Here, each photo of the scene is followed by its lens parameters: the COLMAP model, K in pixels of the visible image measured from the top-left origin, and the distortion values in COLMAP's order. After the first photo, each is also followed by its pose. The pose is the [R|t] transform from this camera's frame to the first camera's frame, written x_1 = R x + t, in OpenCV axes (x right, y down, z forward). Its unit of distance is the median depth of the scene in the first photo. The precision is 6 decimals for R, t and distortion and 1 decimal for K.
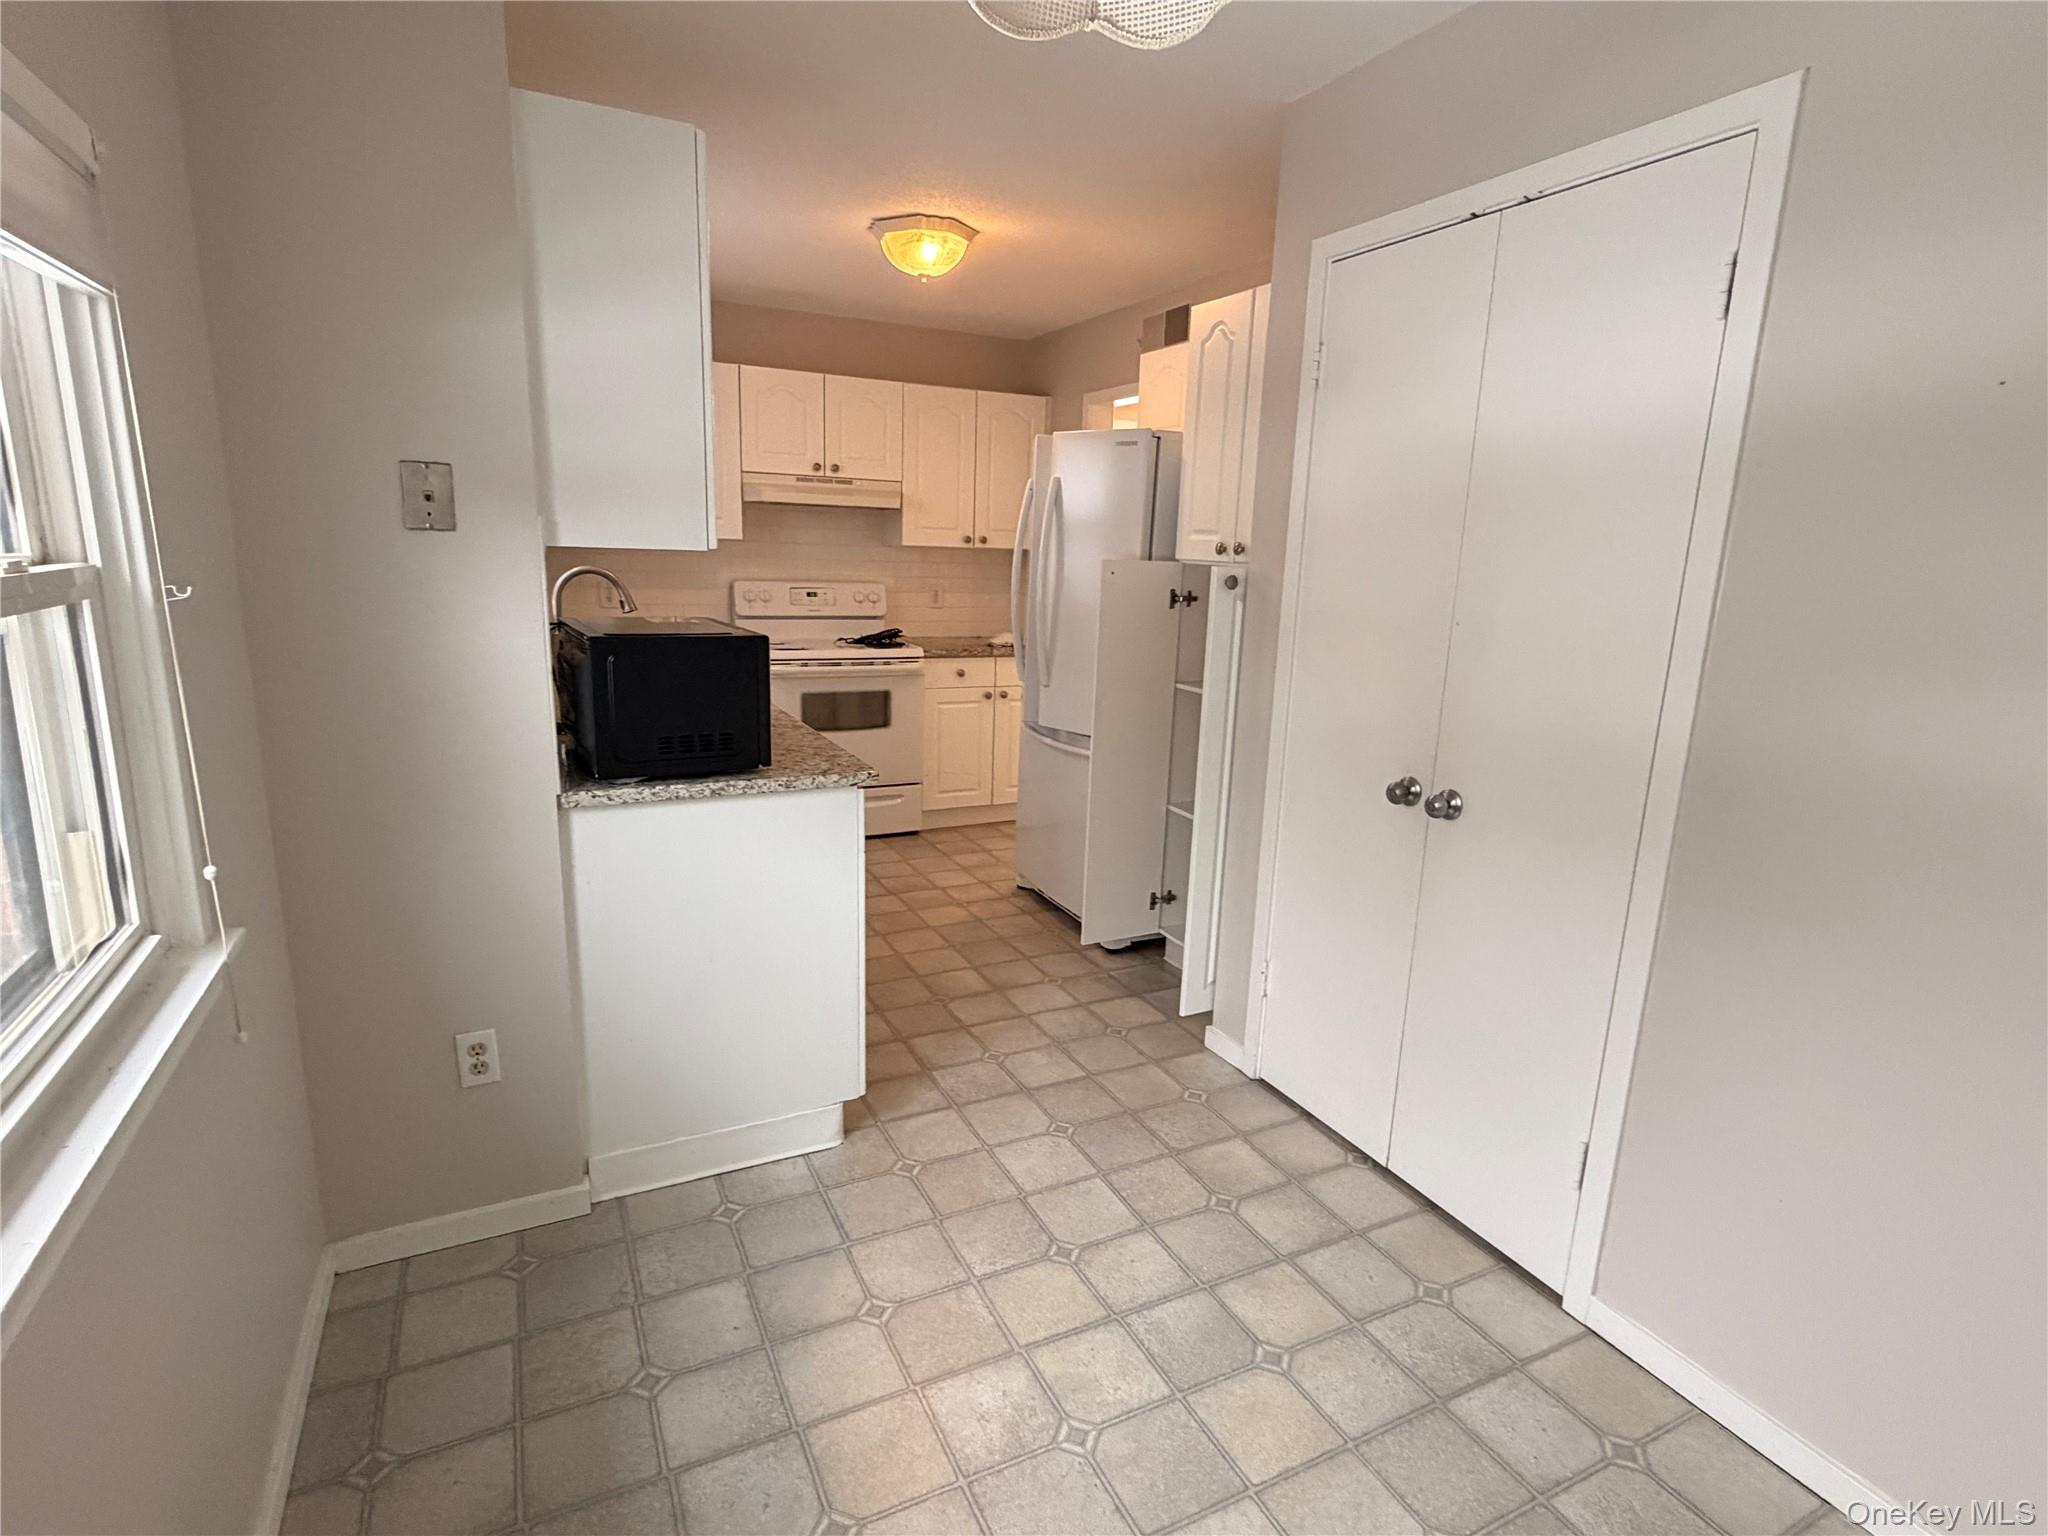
lens RADIAL K [[1030.3, 0, 1024.5], [0, 1030.3, 766.9], [0, 0, 1]] dist [-0.002172, -0.000015]
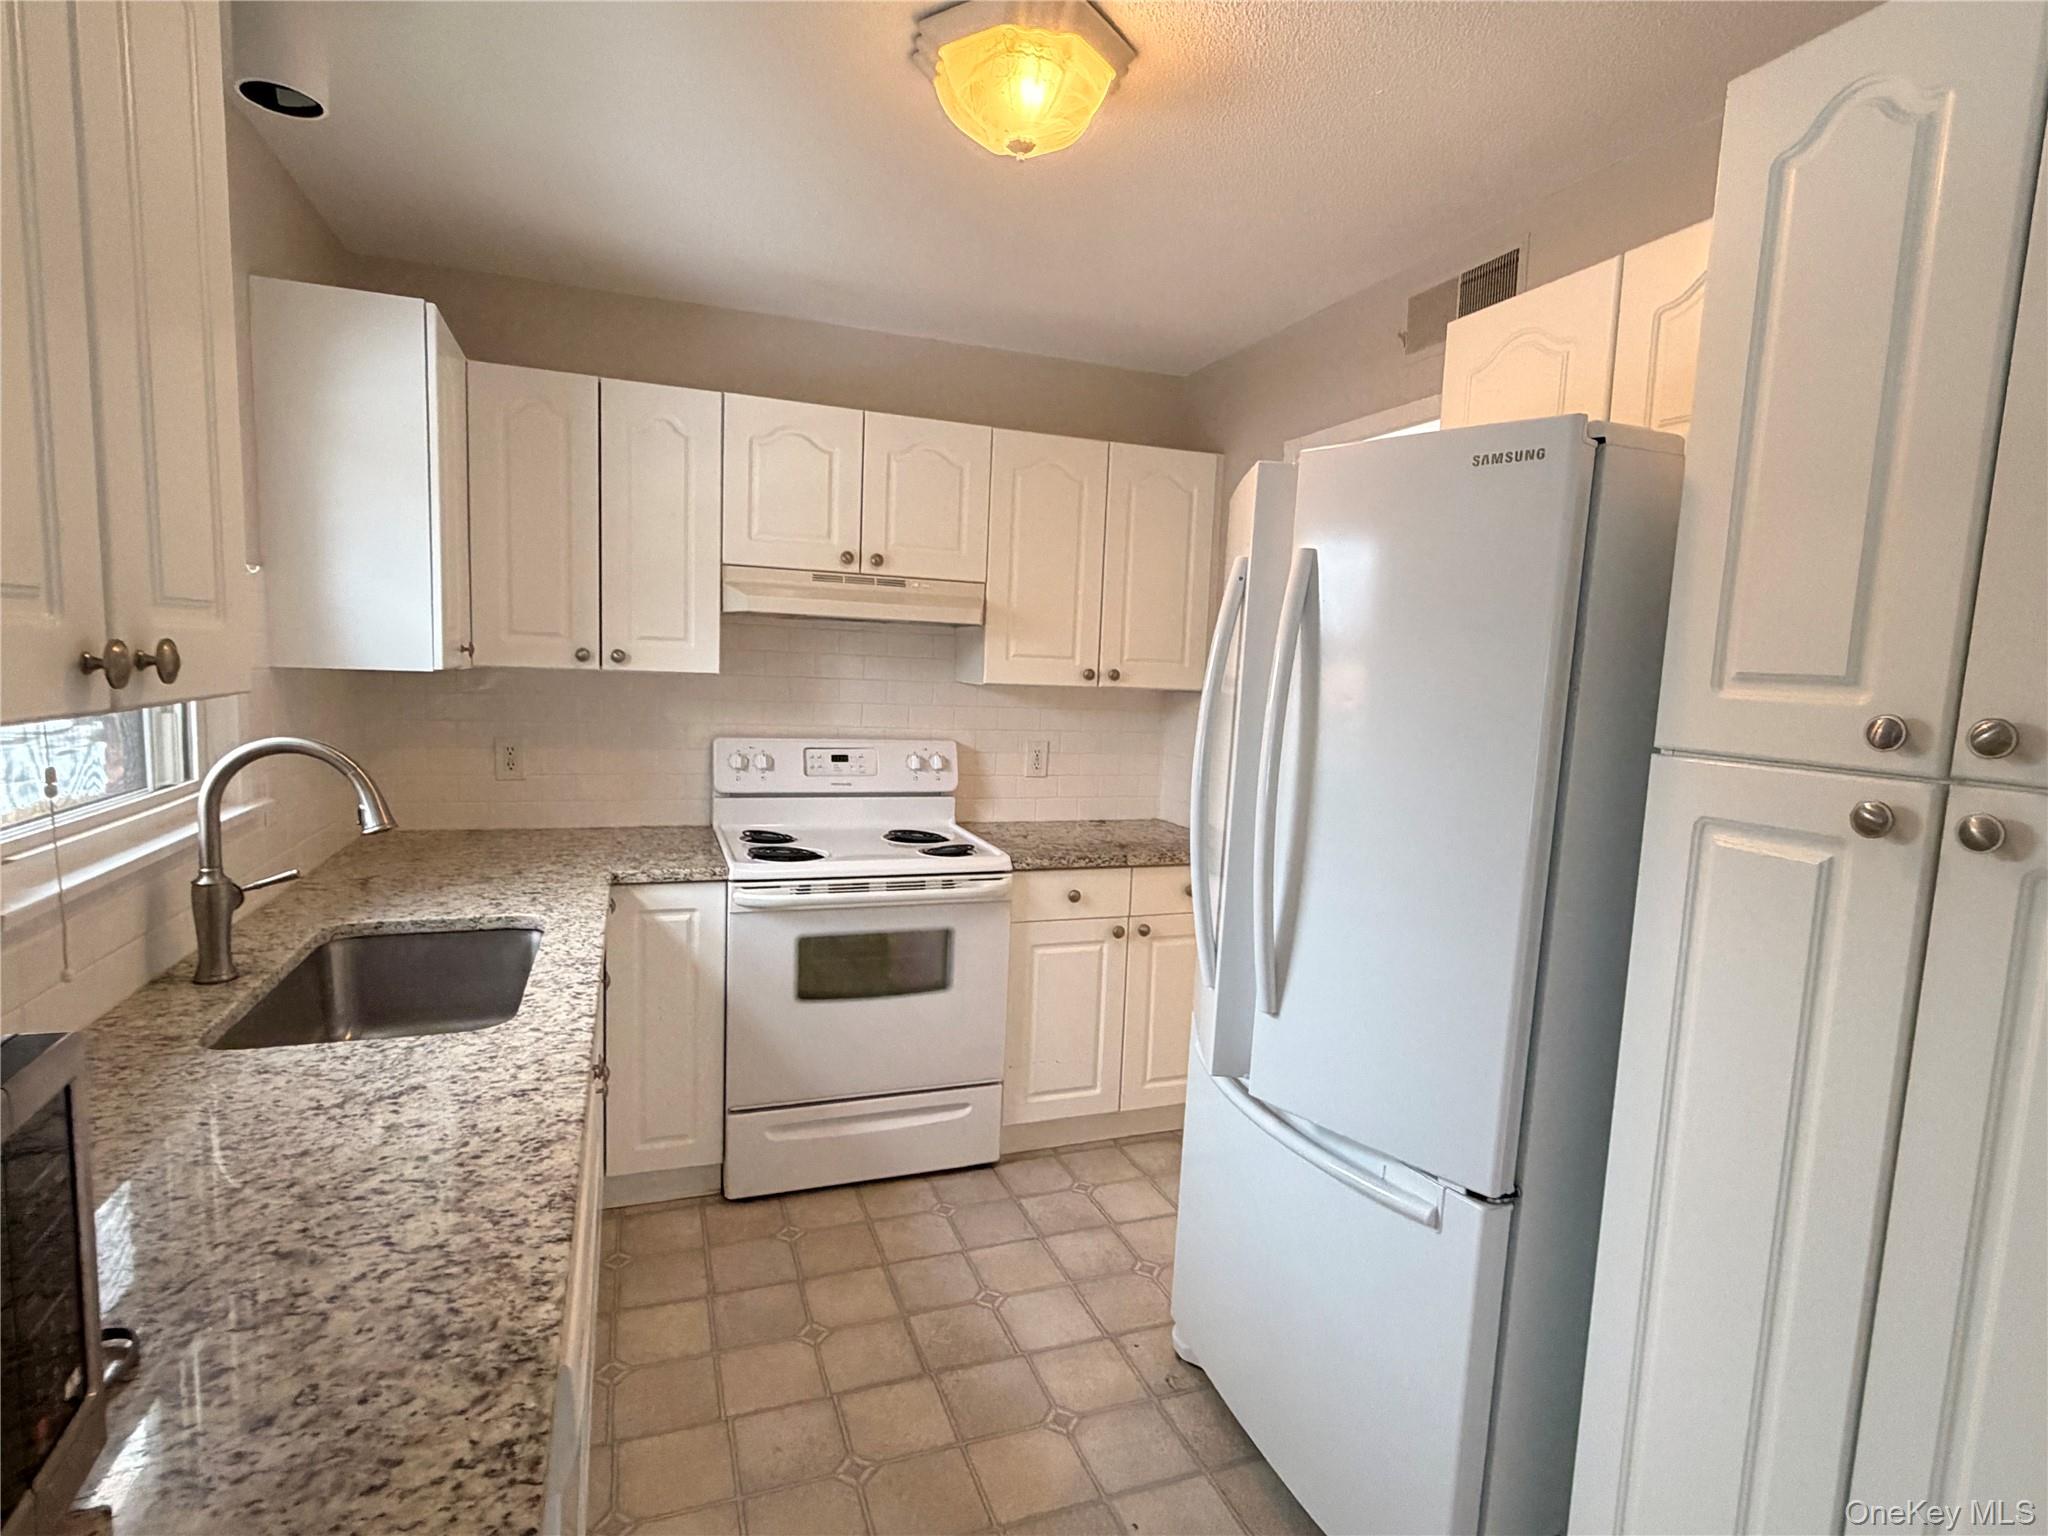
lens RADIAL K [[1030.3, 0, 1024.8], [0, 1030.3, 772.8], [0, 0, 1]] dist [-0.002172, -0.000015]
pose [[0.994323, 0.017305, -0.104985, -0.029760], [-0.028687, 0.993748, -0.107897, -0.100327], [0.102461, 0.110296, 0.988603, 0.416546]]
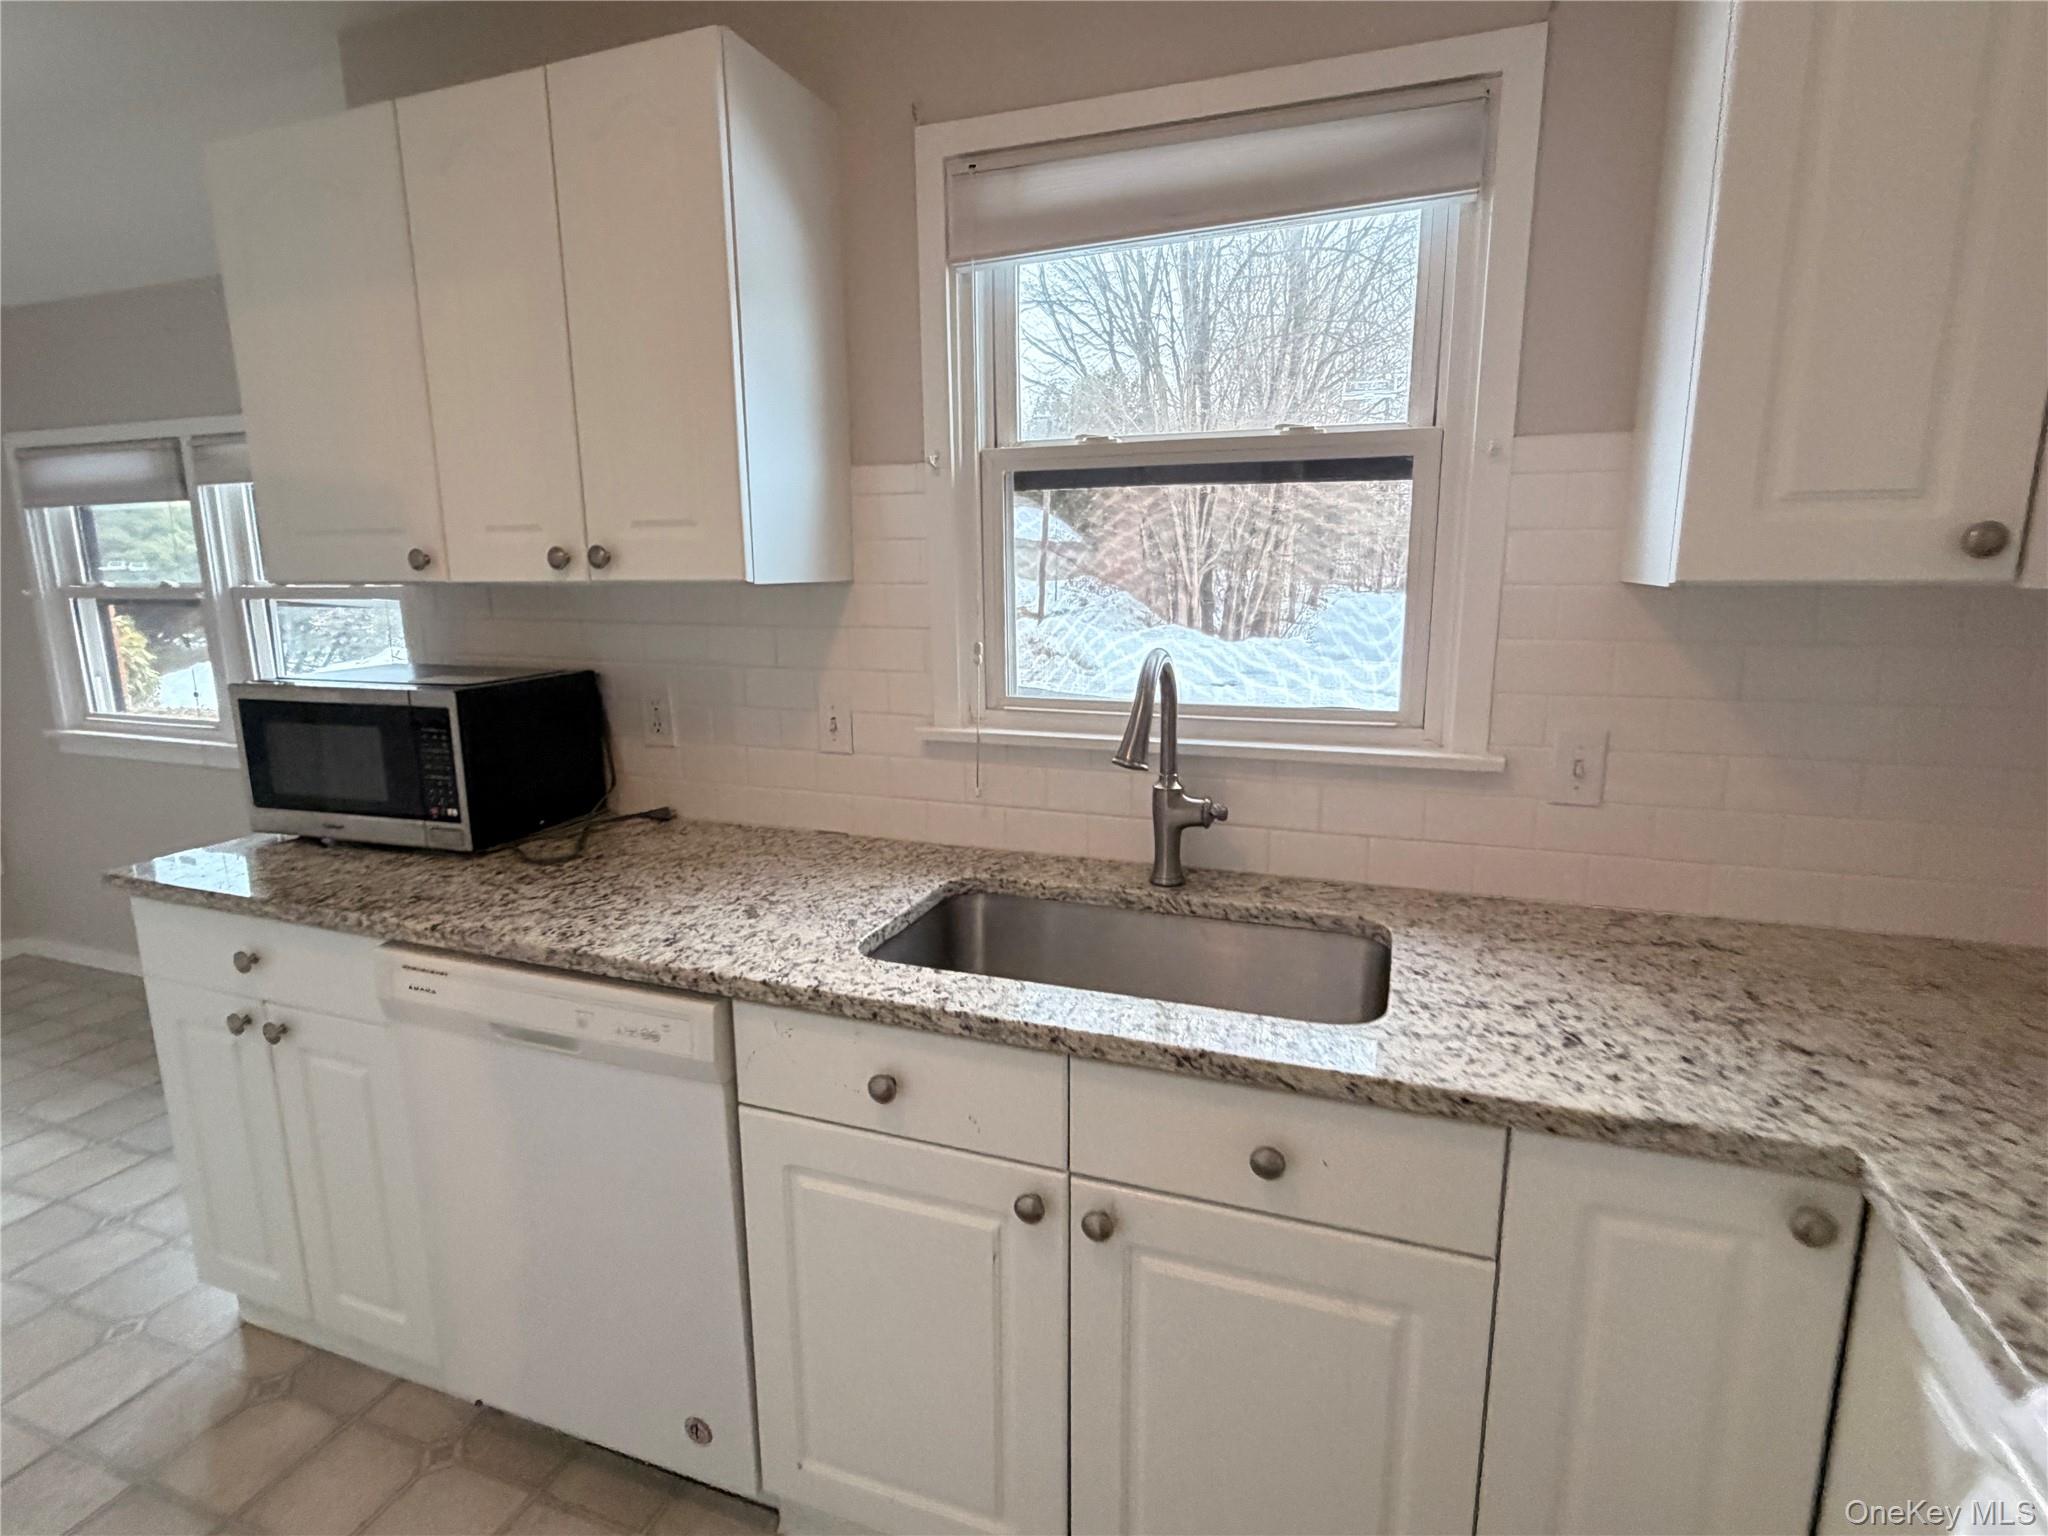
lens RADIAL K [[1030.3, 0, 1025.5], [0, 1030.3, 768.1], [0, 0, 1]] dist [-0.002172, -0.000015]
pose [[-0.729072, 0.102361, -0.676739, -0.067786], [-0.164945, 0.933335, 0.318873, -0.216004], [0.664264, 0.344106, -0.663584, 0.994118]]
